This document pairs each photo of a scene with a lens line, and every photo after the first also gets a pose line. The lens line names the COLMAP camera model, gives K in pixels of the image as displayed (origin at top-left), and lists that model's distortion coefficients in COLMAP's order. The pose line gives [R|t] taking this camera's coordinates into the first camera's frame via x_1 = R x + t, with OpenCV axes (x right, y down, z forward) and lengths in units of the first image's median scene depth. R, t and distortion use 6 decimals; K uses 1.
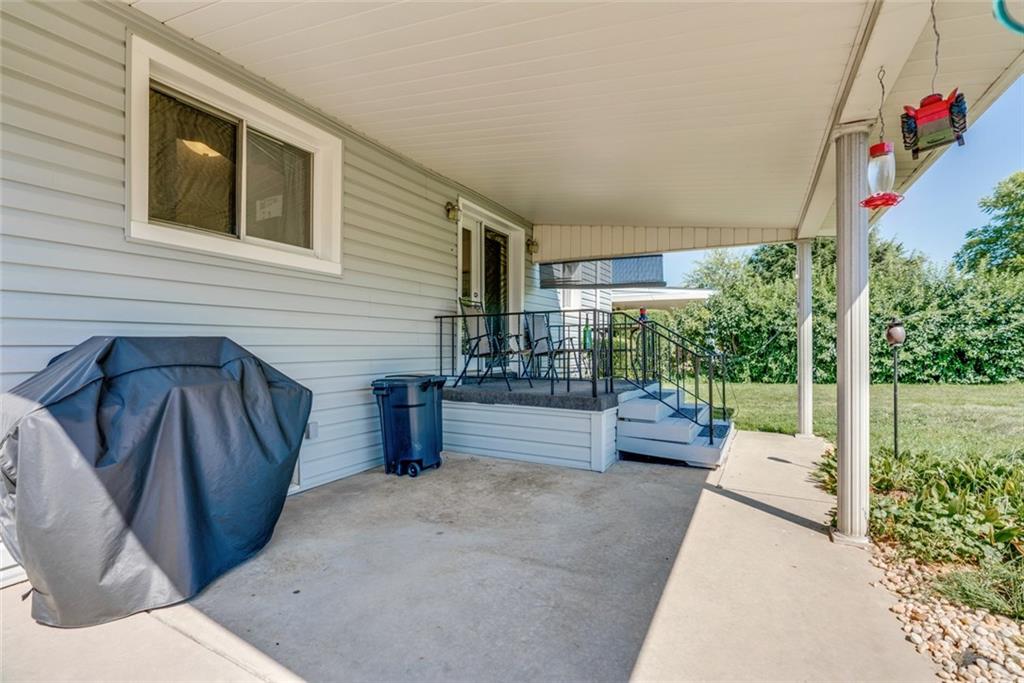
lens RADIAL K [[460.2, 0, 512.0], [0, 460.2, 341.5], [0, 0, 1]] dist [-0.000546, 0.000007]
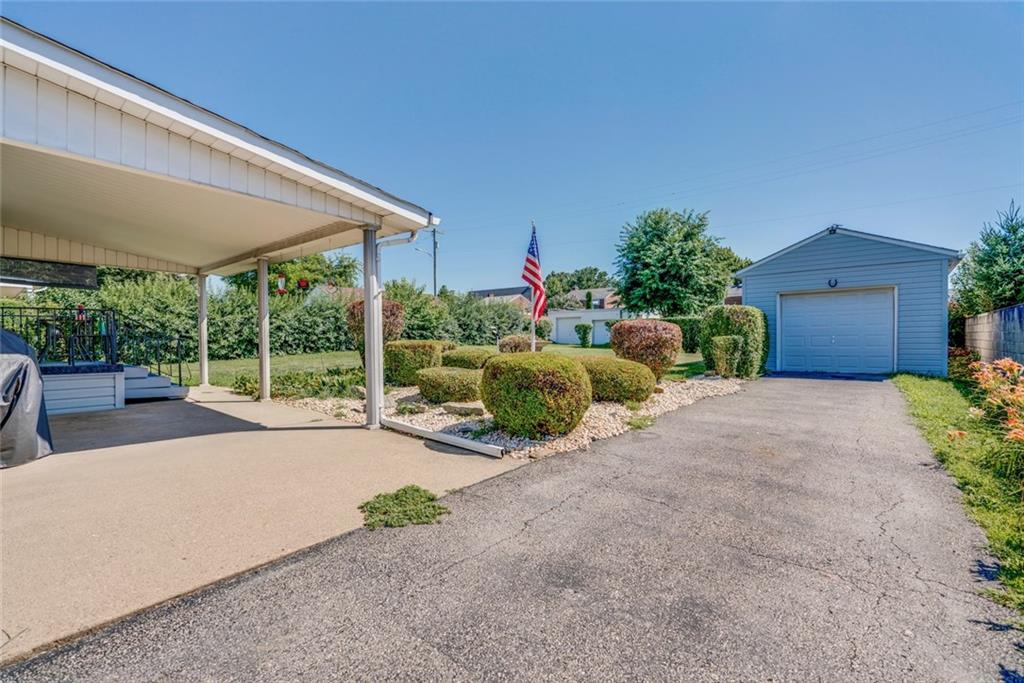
lens RADIAL K [[460.2, 0, 512.0], [0, 460.2, 341.5], [0, 0, 1]] dist [-0.000546, 0.000007]
pose [[0.212962, -0.009423, 0.977015, -0.491073], [-0.002964, 0.999943, 0.010290, 0.007996], [-0.977056, -0.005088, 0.212922, -0.315661]]
